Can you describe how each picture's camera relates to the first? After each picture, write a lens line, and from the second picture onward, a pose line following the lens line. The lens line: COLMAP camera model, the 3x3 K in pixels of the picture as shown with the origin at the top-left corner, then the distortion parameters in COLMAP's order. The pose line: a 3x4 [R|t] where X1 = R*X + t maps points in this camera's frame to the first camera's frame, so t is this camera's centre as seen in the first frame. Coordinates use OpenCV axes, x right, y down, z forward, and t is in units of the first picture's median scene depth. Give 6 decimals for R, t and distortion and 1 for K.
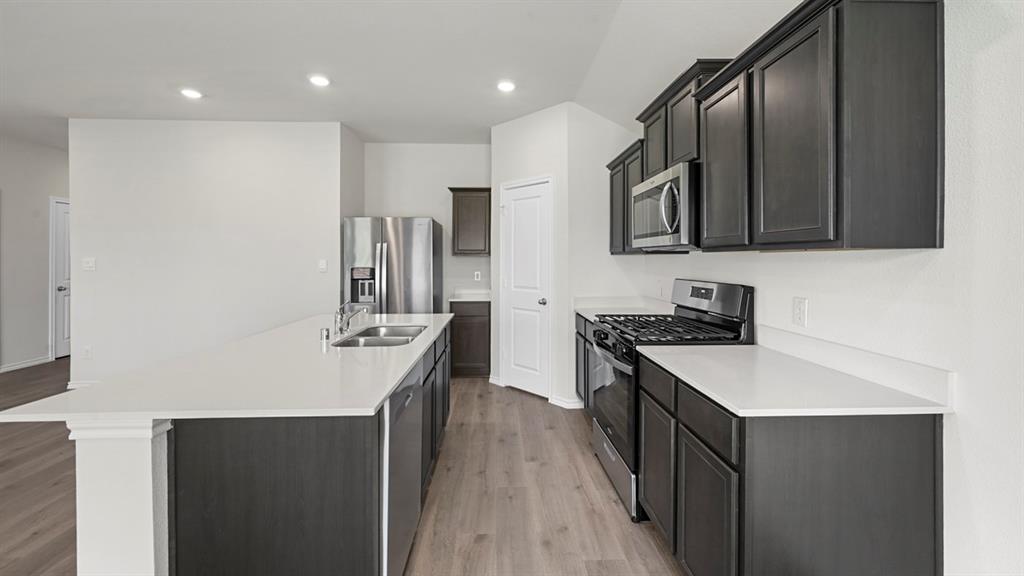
lens RADIAL K [[394.6, 0, 510.8], [0, 394.6, 258.5], [0, 0, 1]] dist [-0.000222, -0.000044]
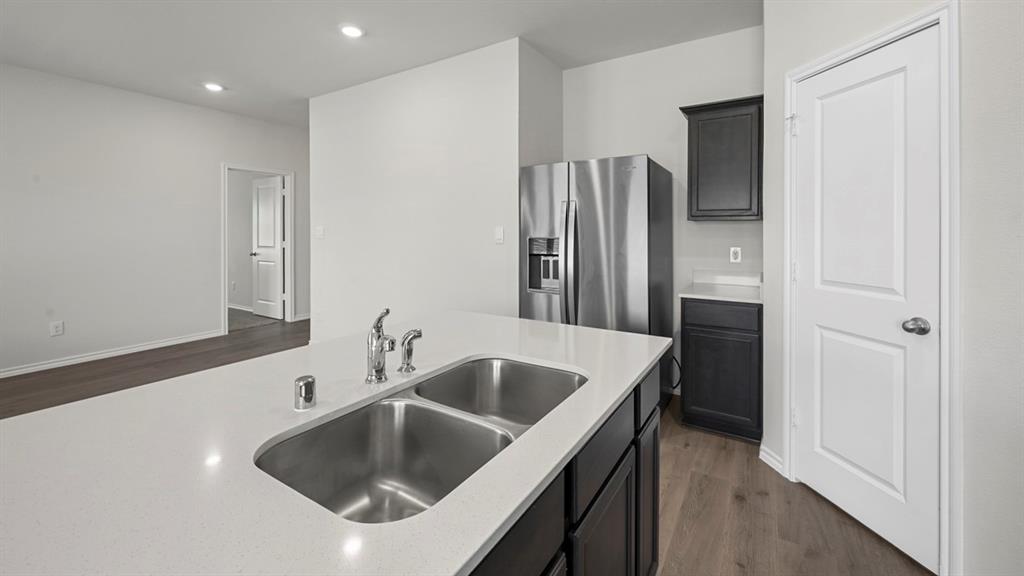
lens RADIAL K [[400.8, 0, 514.8], [0, 400.8, 233.0], [0, 0, 1]] dist [-0.000288, -0.000053]
pose [[0.827654, 0.000772, -0.561239, -0.025854], [0.001548, 0.999992, 0.003658, 0.011294], [0.561237, -0.003896, 0.827646, 0.388151]]
